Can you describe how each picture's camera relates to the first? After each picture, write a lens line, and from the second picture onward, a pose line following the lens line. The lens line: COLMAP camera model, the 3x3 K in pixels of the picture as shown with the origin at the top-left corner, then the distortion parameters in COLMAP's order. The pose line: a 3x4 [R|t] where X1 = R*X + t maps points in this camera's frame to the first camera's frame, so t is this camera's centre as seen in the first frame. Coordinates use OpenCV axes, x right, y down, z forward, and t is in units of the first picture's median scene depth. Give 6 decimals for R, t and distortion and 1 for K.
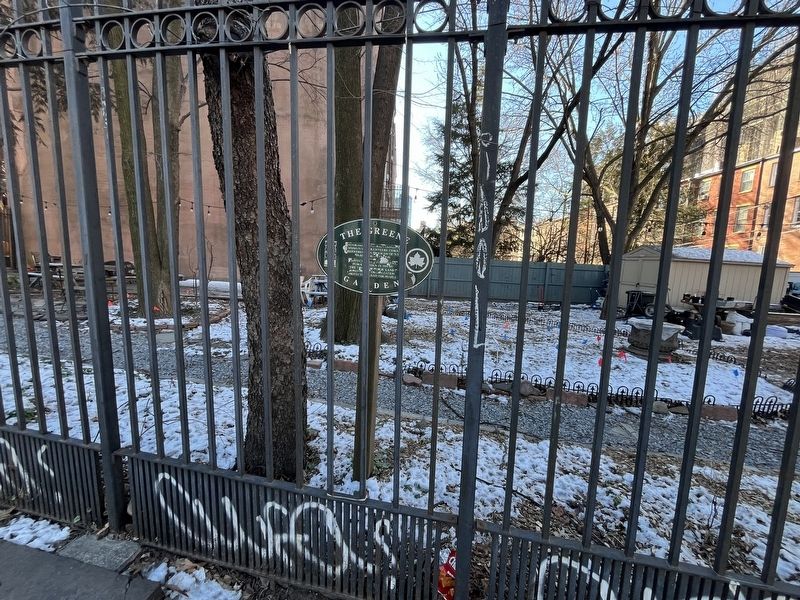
lens RADIAL K [[321.5, 0, 398.3], [0, 321.5, 299.3], [0, 0, 1]] dist [-0.000664, 0.000012]
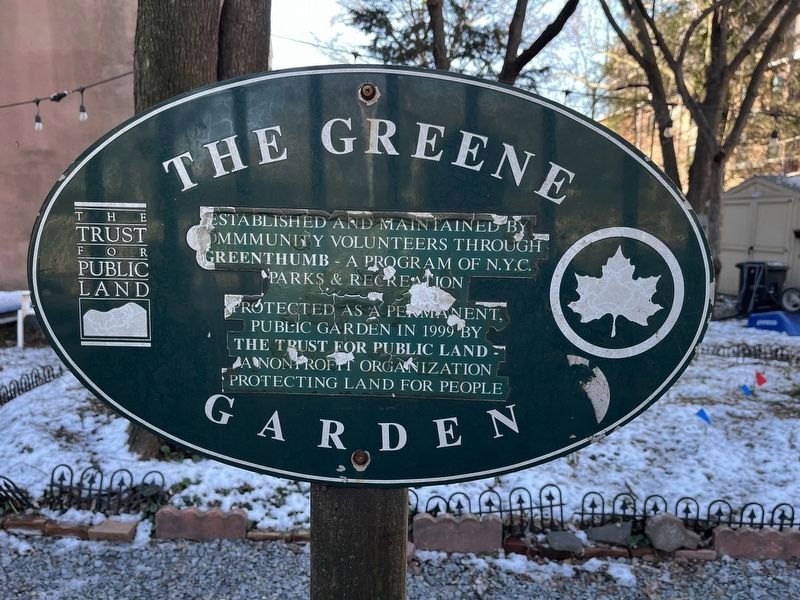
lens RADIAL K [[604.3, 0, 401.5], [0, 604.3, 300.0], [0, 0, 1]] dist [0.027462, -0.001509]
pose [[0.981819, -0.067074, 0.177572, -0.053583], [0.064658, 0.997720, 0.019362, -0.057056], [-0.178466, -0.007528, 0.983917, 0.296181]]
